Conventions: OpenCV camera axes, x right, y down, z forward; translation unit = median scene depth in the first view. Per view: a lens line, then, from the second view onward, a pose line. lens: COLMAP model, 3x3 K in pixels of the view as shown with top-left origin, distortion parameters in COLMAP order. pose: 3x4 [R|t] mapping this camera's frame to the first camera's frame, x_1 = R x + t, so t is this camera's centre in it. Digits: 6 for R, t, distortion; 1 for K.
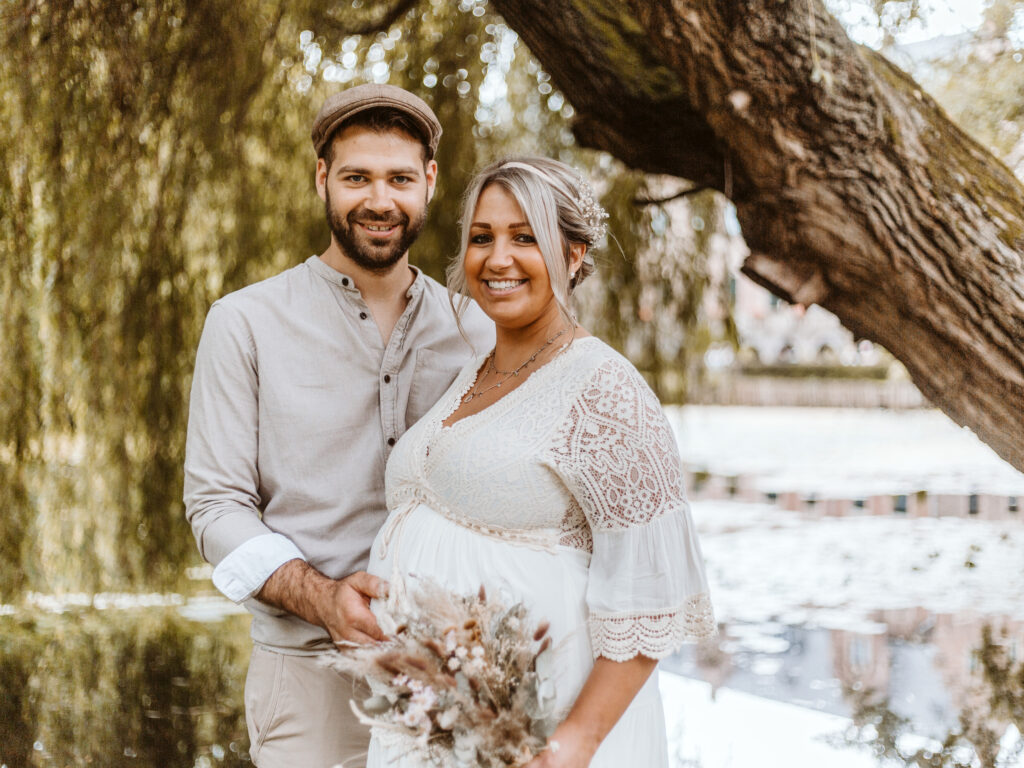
lens RADIAL K [[1709.0, 0, 622.2], [0, 1709.0, 385.4], [0, 0, 1]] dist [-0.055946, 0.047414]
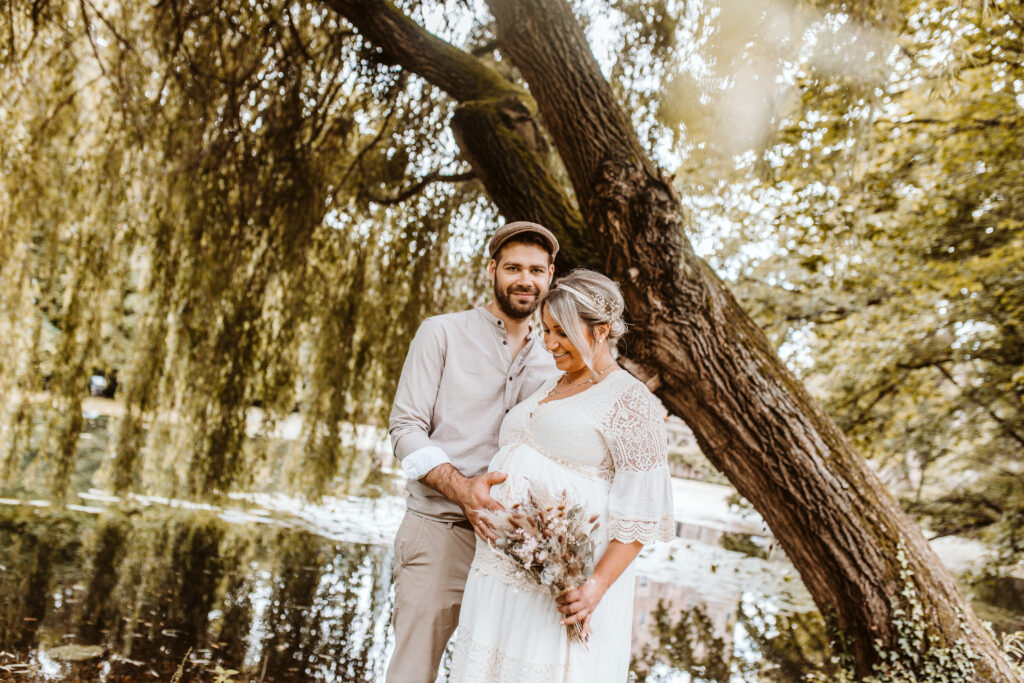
lens RADIAL K [[1033.4, 0, 512.0], [0, 1033.4, 341.5], [0, 0, 1]] dist [-0.074356, -0.009937]
pose [[0.980123, 0.170666, 0.101152, -0.155471], [-0.158131, 0.979955, -0.121169, 0.058547], [-0.119804, 0.102766, 0.987465, -0.065829]]
